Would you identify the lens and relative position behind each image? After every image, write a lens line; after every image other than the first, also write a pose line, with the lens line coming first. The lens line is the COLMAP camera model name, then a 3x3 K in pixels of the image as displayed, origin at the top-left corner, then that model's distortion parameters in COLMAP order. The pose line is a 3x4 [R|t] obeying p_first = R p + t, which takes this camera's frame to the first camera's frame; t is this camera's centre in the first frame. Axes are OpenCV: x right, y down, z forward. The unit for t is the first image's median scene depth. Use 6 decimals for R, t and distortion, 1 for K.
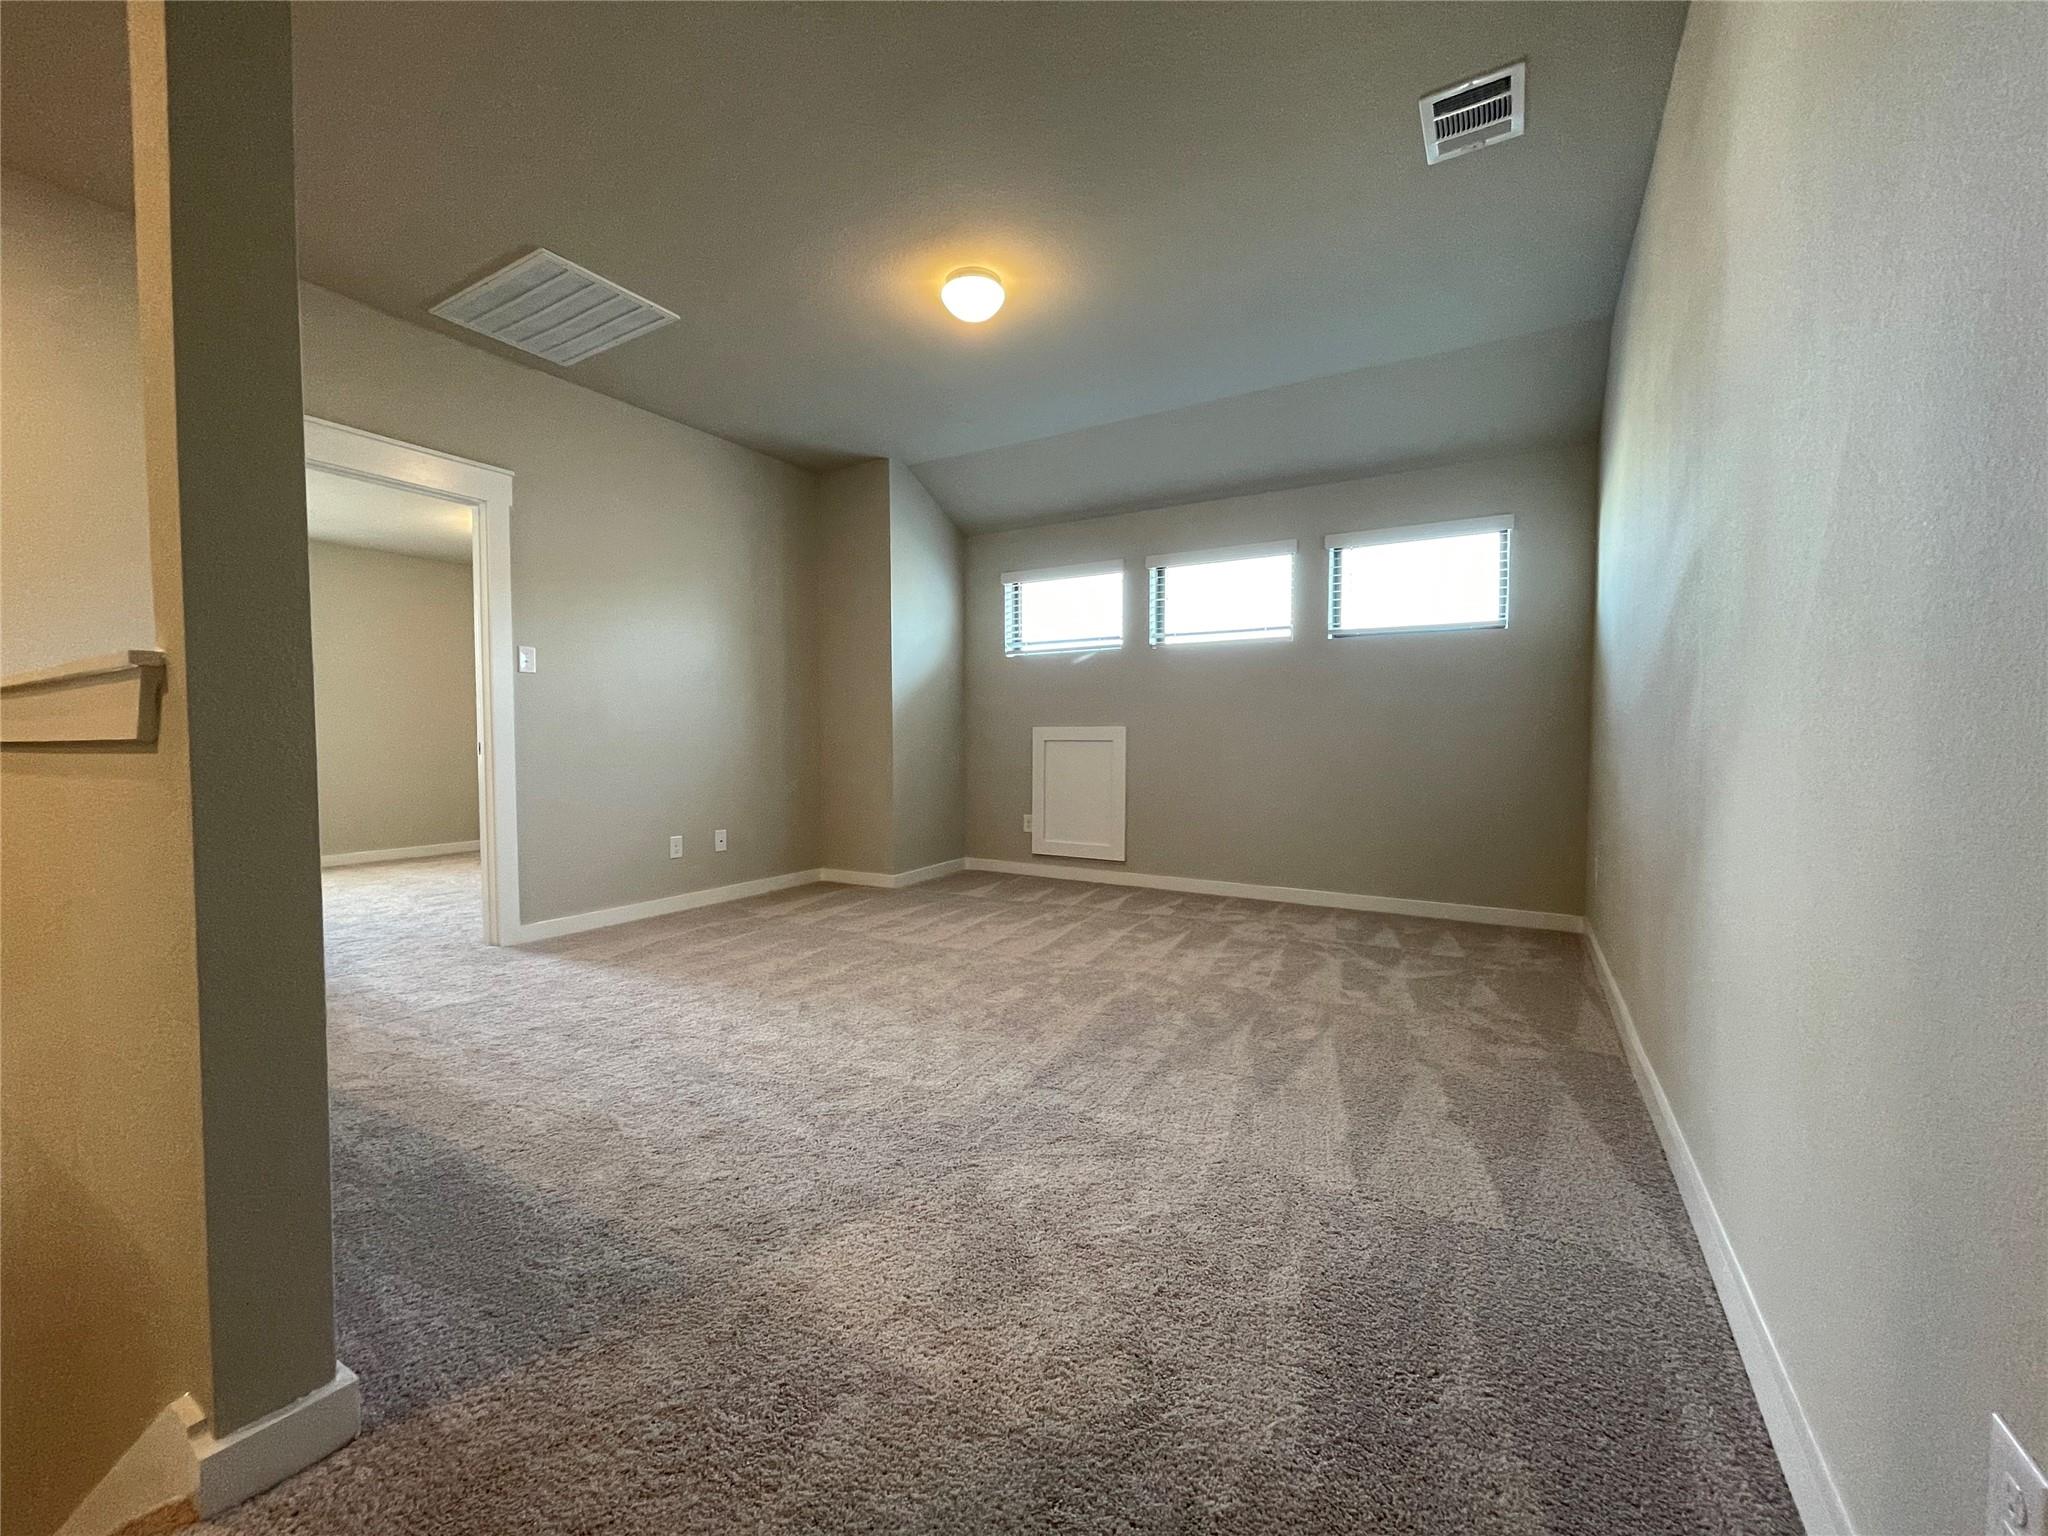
lens RADIAL K [[832.5, 0, 1011.7], [0, 832.5, 769.2], [0, 0, 1]] dist [0.000383, -0.000086]
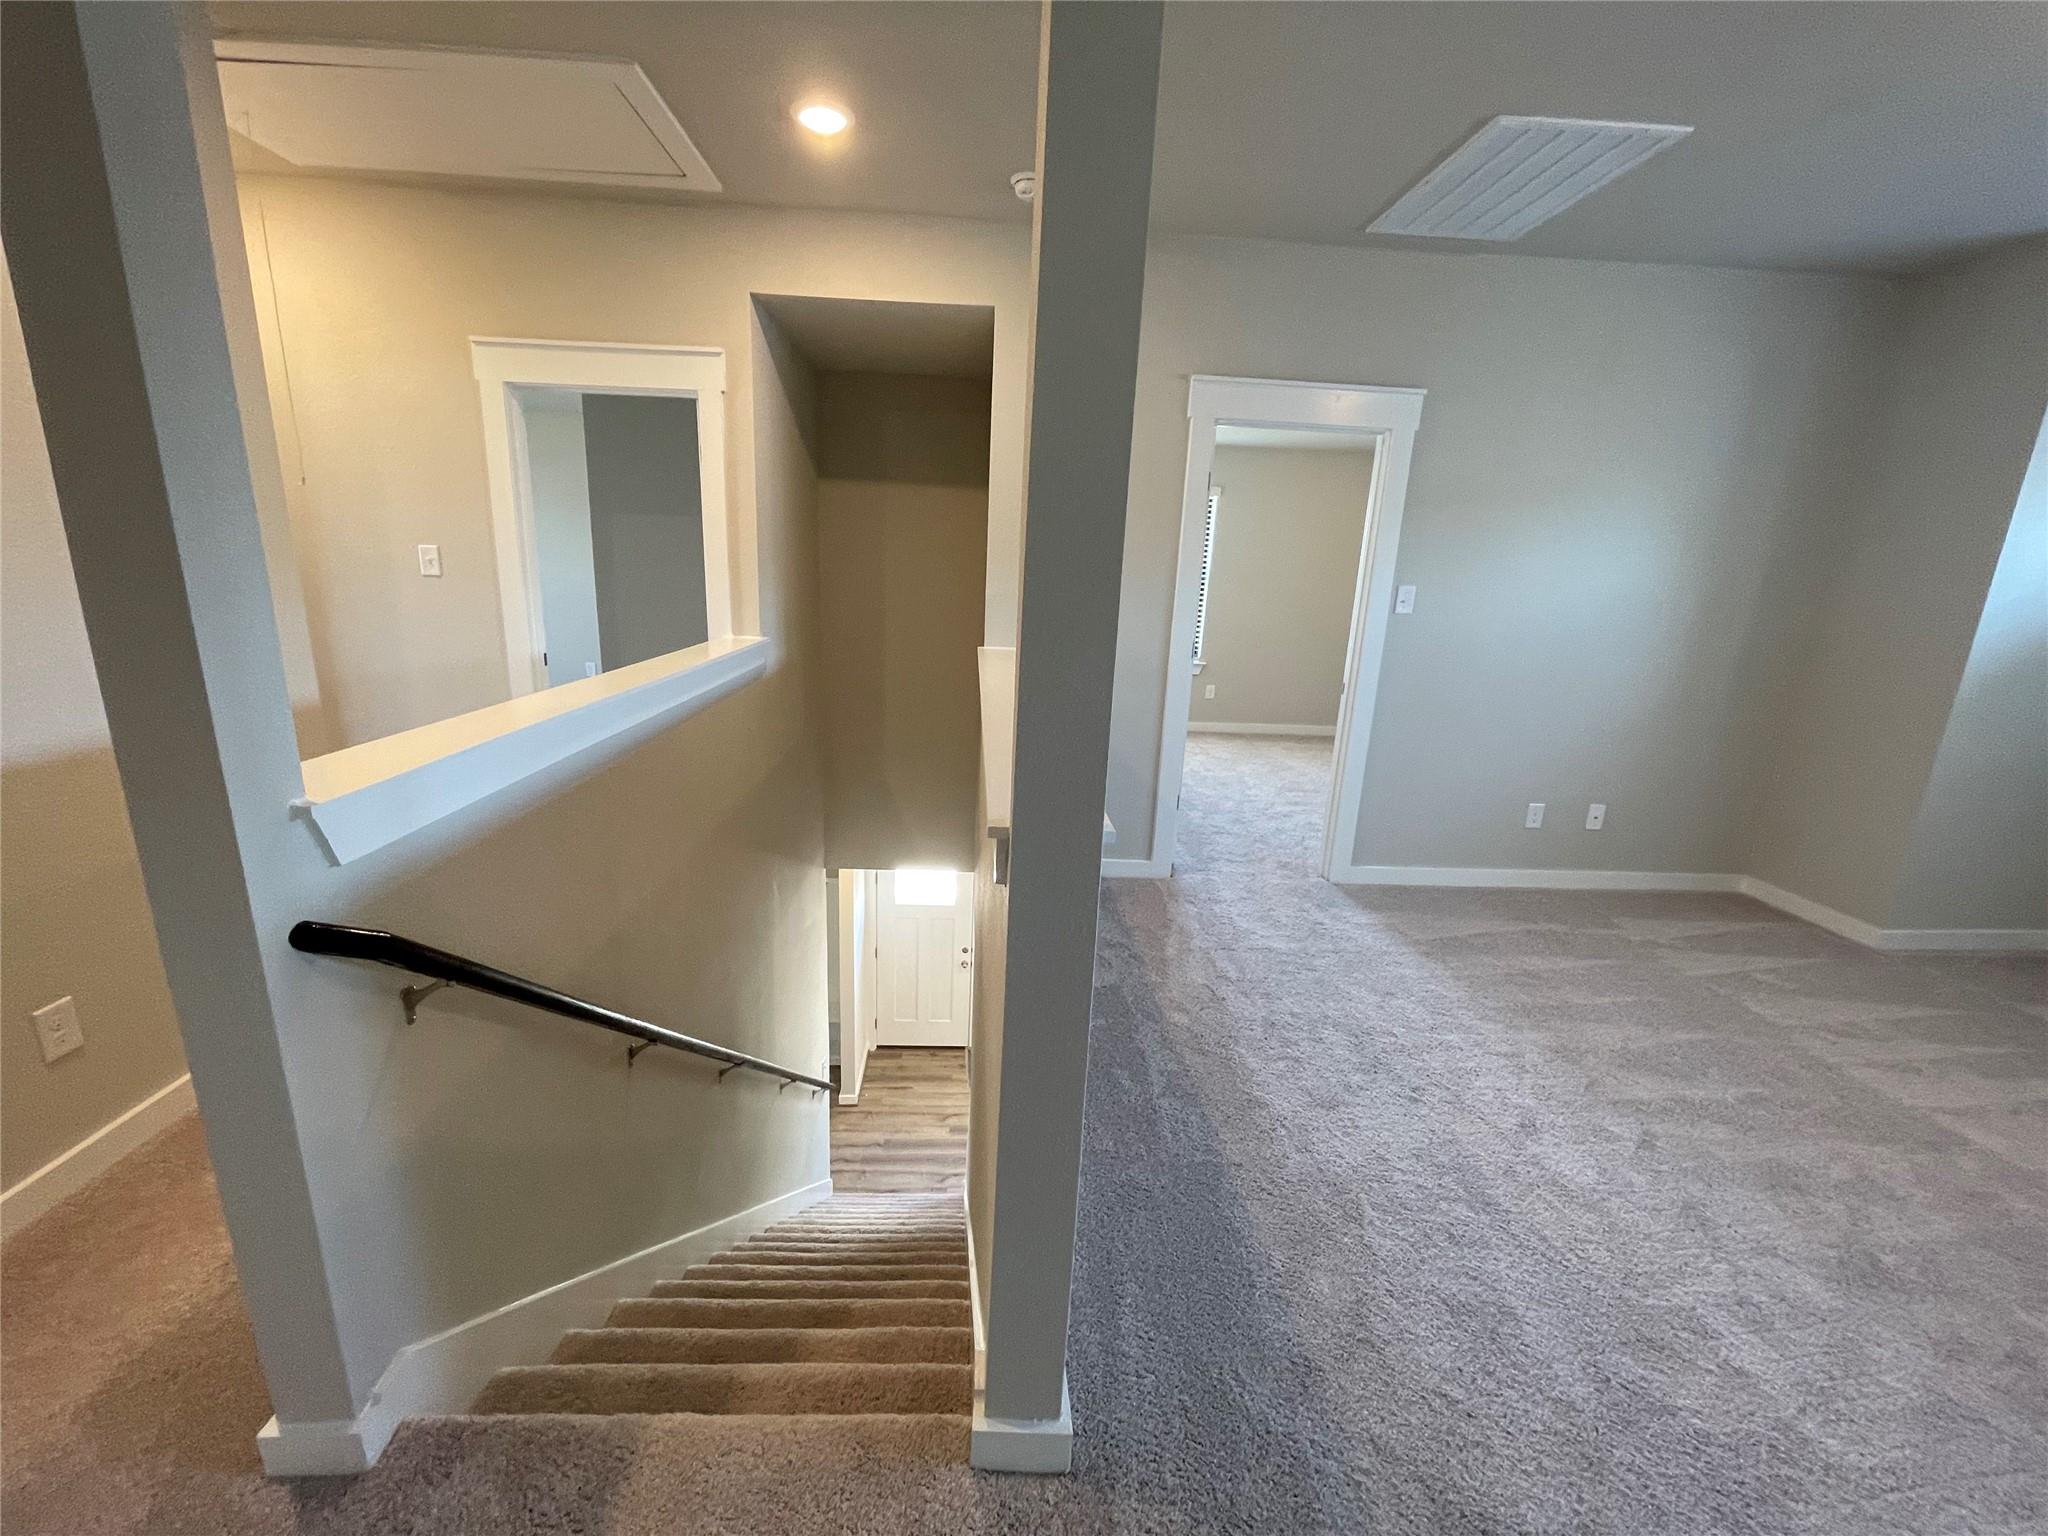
lens RADIAL K [[832.5, 0, 1011.7], [0, 832.5, 769.2], [0, 0, 1]] dist [0.000383, -0.000086]
pose [[0.553947, 0.229969, -0.800161, -0.040193], [-0.075662, 0.971023, 0.226694, -0.152164], [0.829107, -0.065035, 0.555295, 0.122536]]
